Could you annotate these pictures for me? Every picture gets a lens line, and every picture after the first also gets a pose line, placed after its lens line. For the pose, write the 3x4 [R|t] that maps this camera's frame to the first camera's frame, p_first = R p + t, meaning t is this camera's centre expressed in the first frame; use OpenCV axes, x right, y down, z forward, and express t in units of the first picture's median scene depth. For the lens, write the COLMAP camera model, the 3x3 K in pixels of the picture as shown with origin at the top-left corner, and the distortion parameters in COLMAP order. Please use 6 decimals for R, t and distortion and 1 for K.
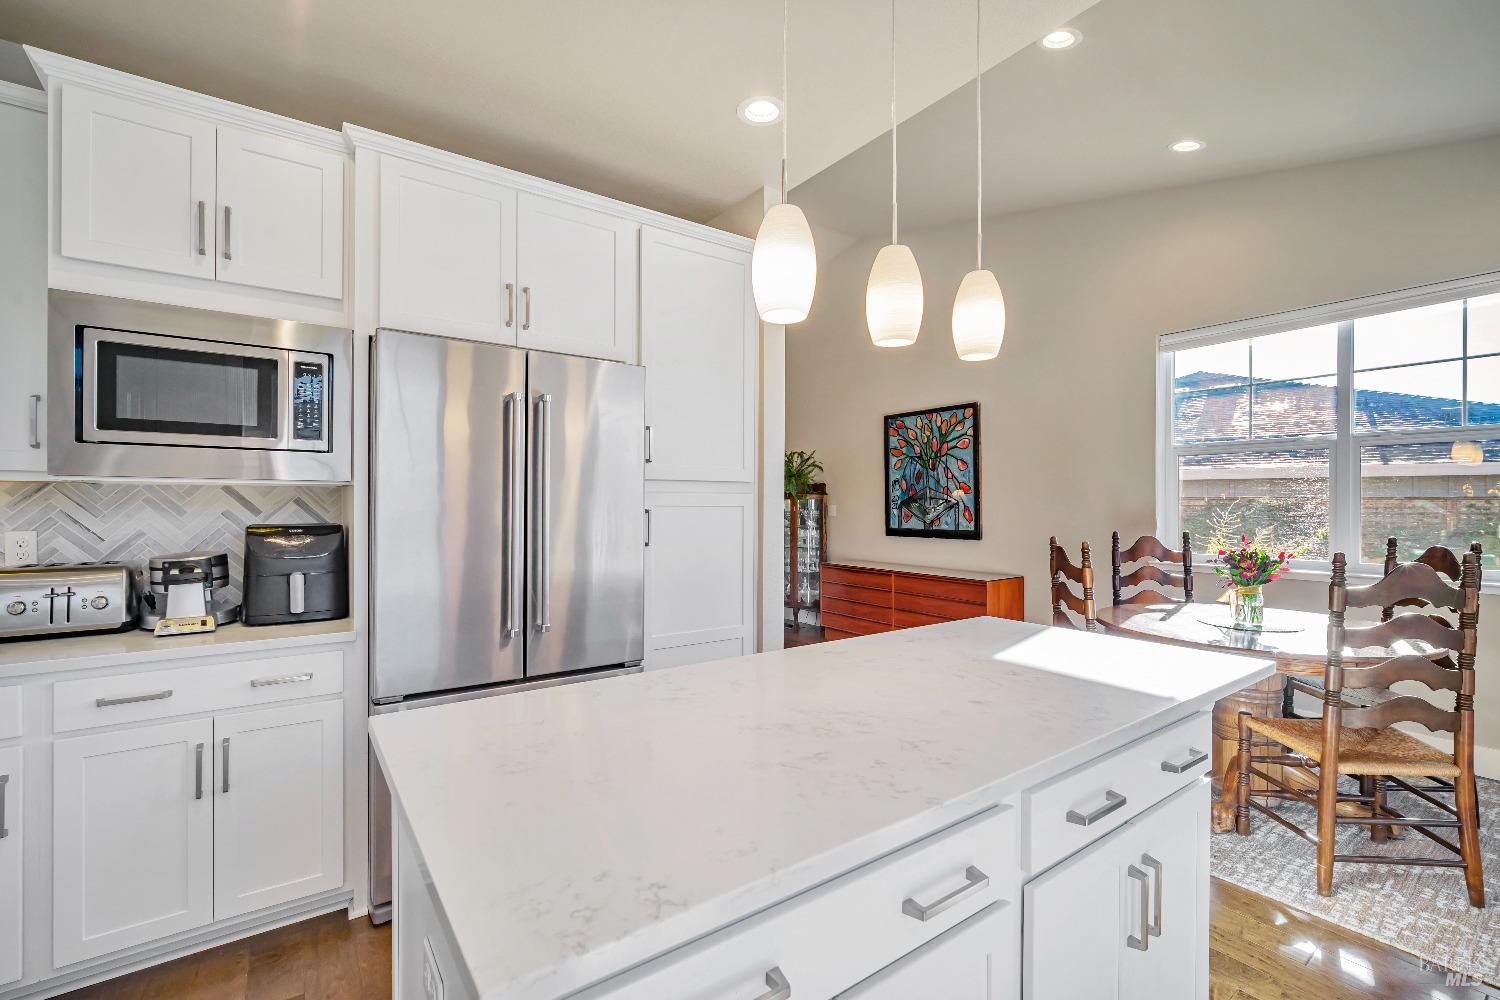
lens RADIAL K [[650.9, 0, 754.4], [0, 650.9, 502.8], [0, 0, 1]] dist [-0.000678, 0.000403]
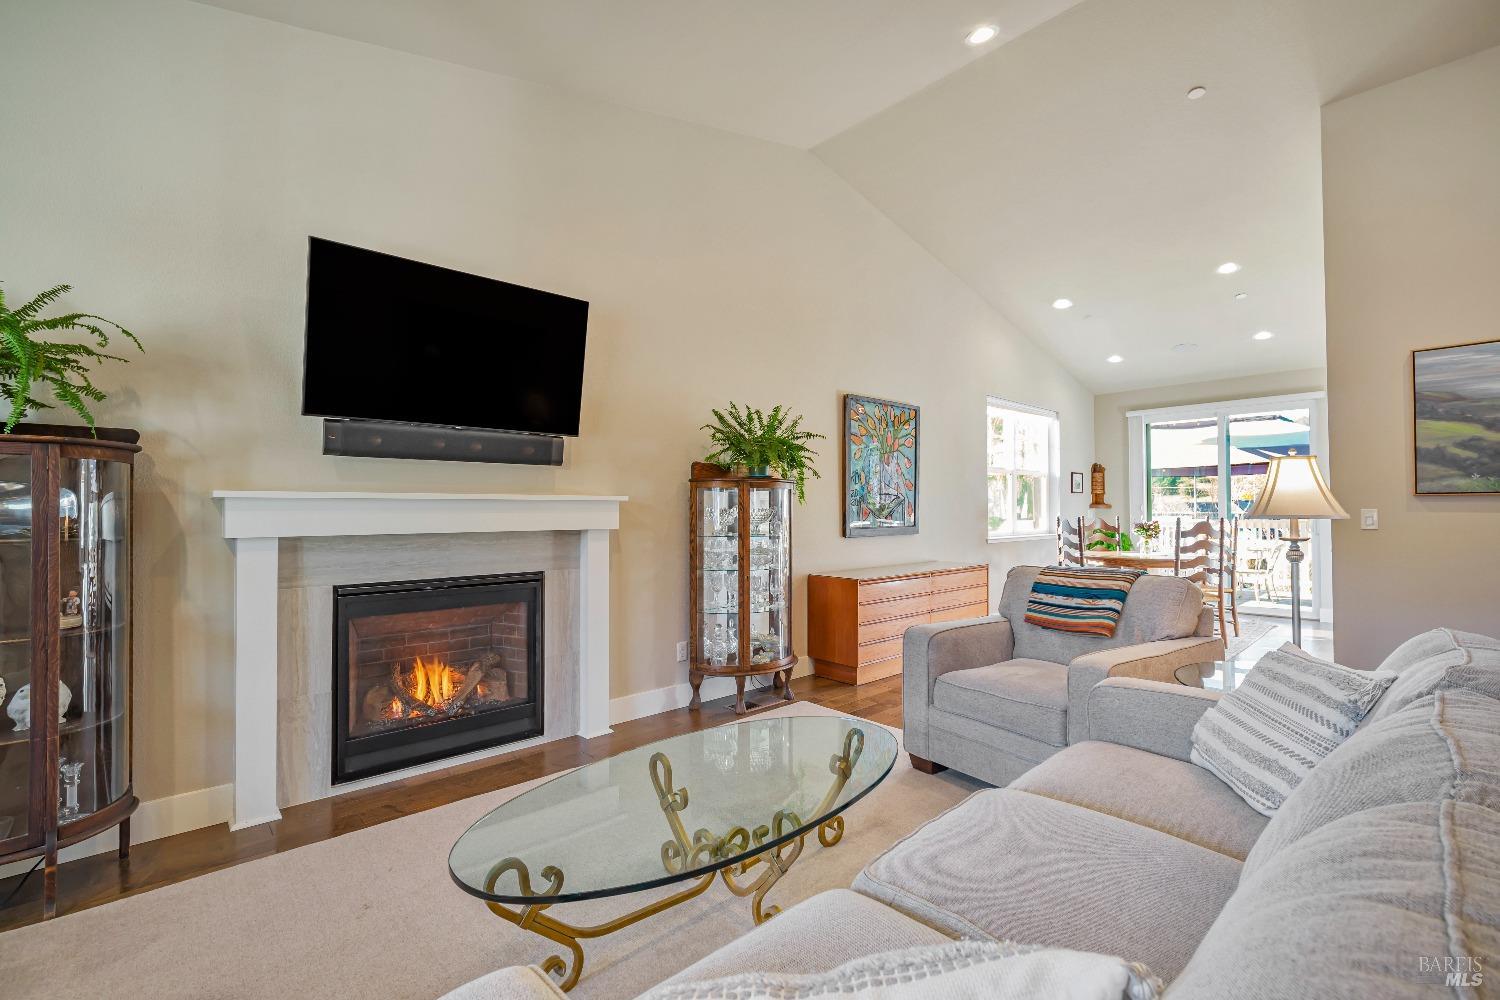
lens RADIAL K [[650.9, 0, 754.4], [0, 650.9, 502.8], [0, 0, 1]] dist [-0.000678, 0.000403]
pose [[-0.111349, 0.009602, 0.993735, -0.682082], [0.003767, 0.999950, -0.009240, 0.014535], [-0.993774, 0.002714, -0.111380, 1.345445]]
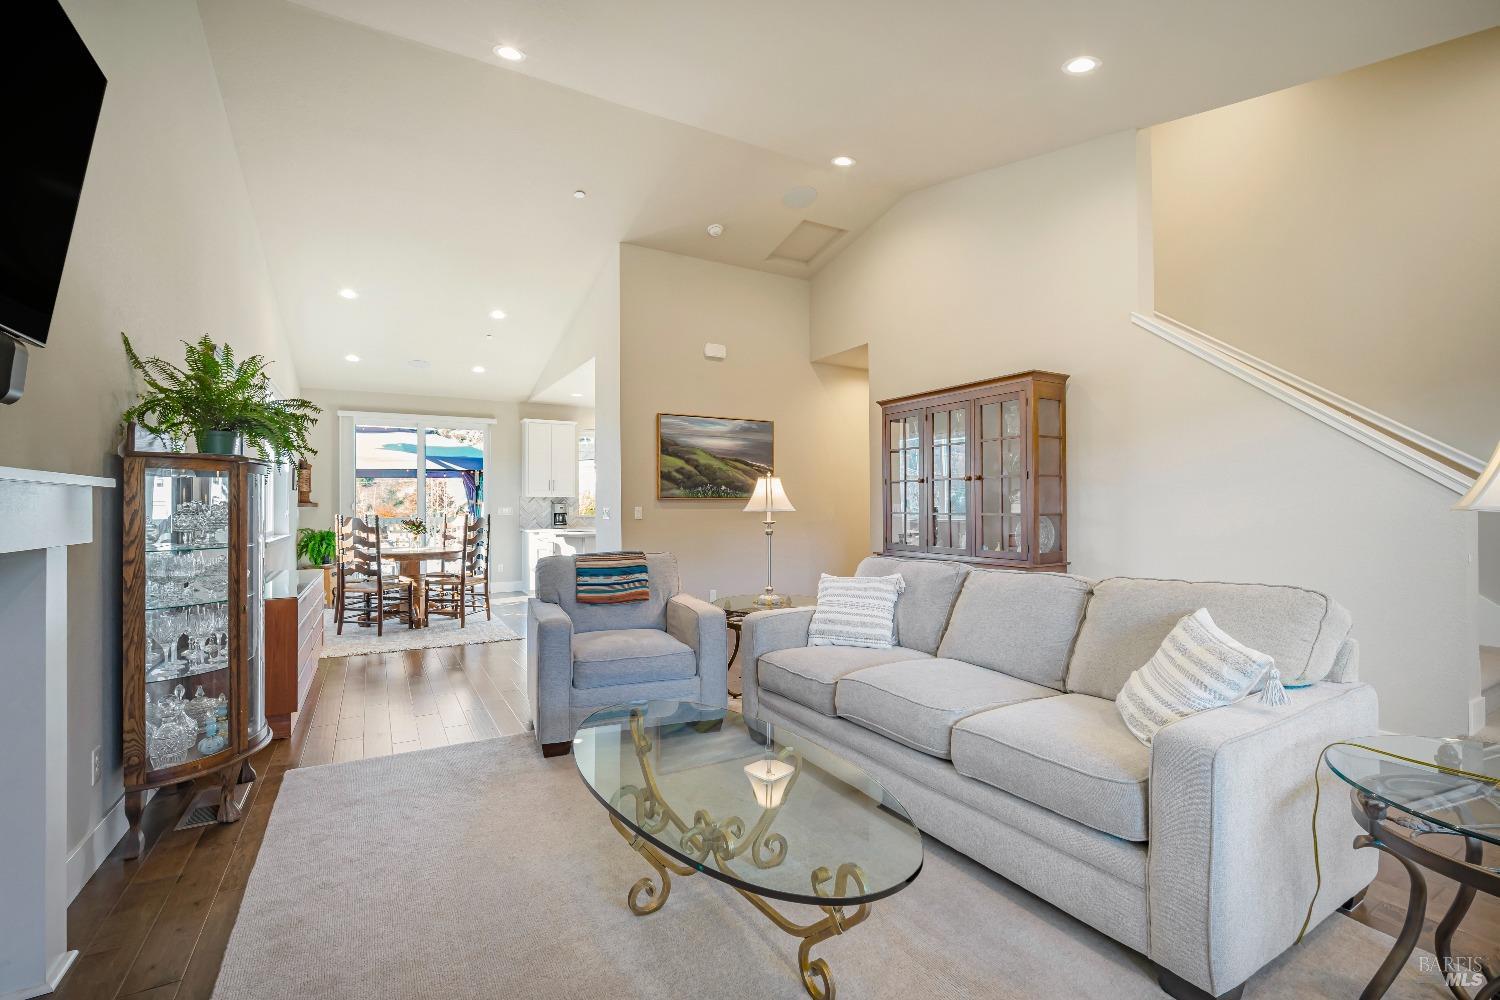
lens RADIAL K [[650.9, 0, 754.4], [0, 650.9, 502.8], [0, 0, 1]] dist [-0.000678, 0.000403]
pose [[-0.994662, 0.002069, 0.103164, -0.365751], [0.001618, 0.999989, -0.004452, 0.015700], [-0.103172, -0.004262, -0.994654, 1.720299]]
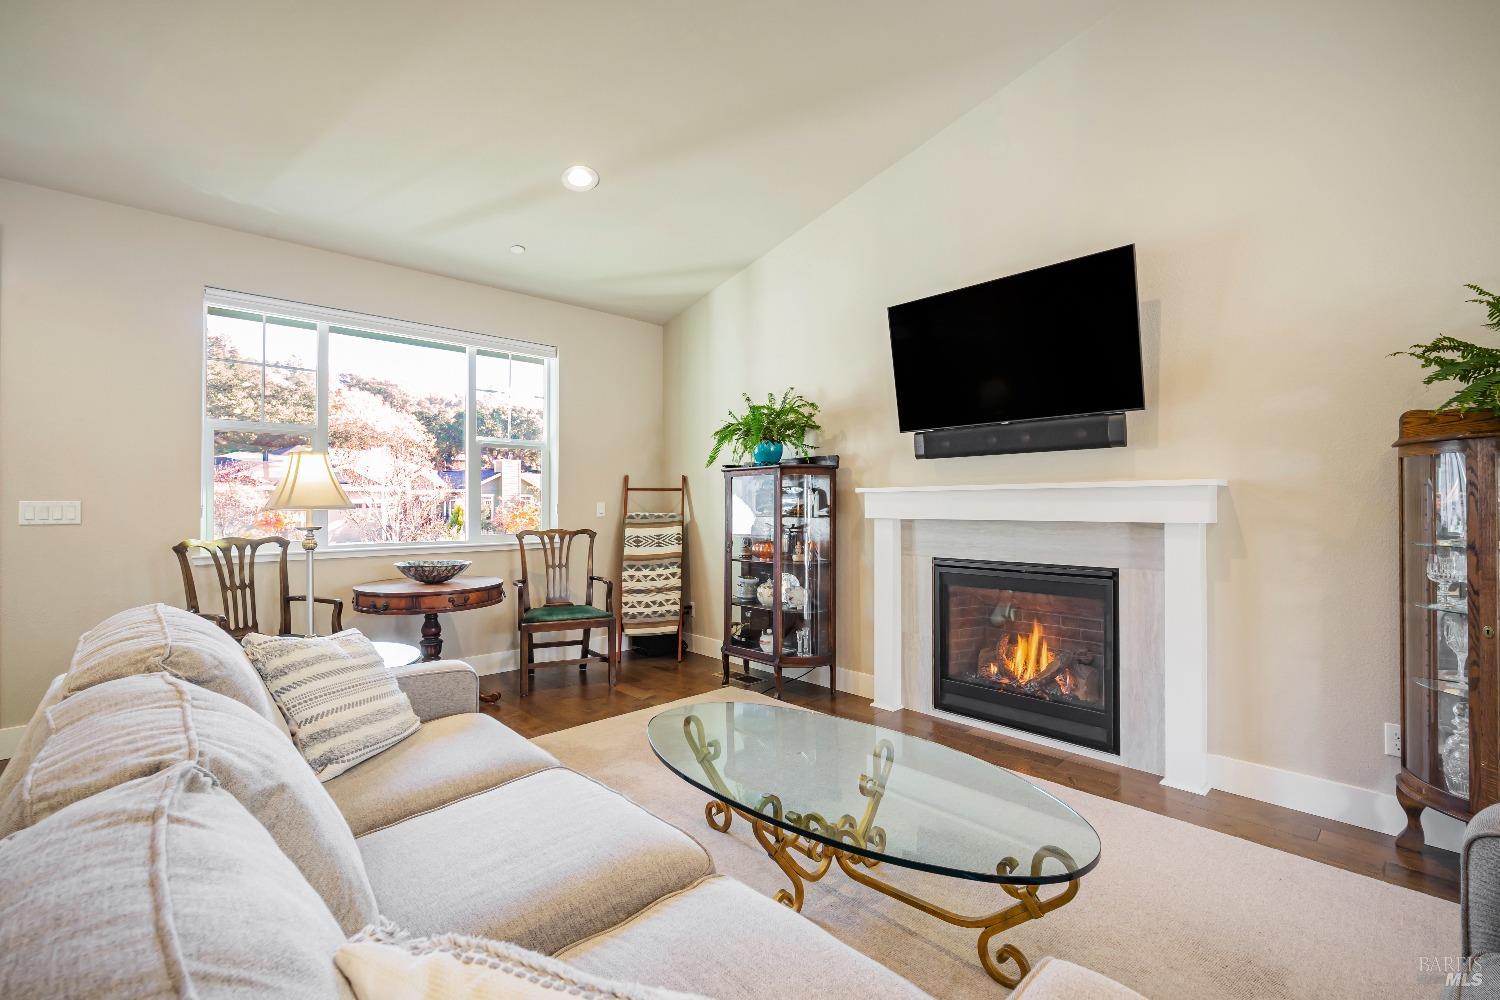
lens RADIAL K [[650.9, 0, 754.4], [0, 650.9, 502.8], [0, 0, 1]] dist [-0.000678, 0.000403]
pose [[0.991670, -0.006667, 0.128632, -0.391356], [0.007154, 0.999969, -0.003325, 0.018411], [-0.128606, 0.004218, 0.991687, 0.948010]]
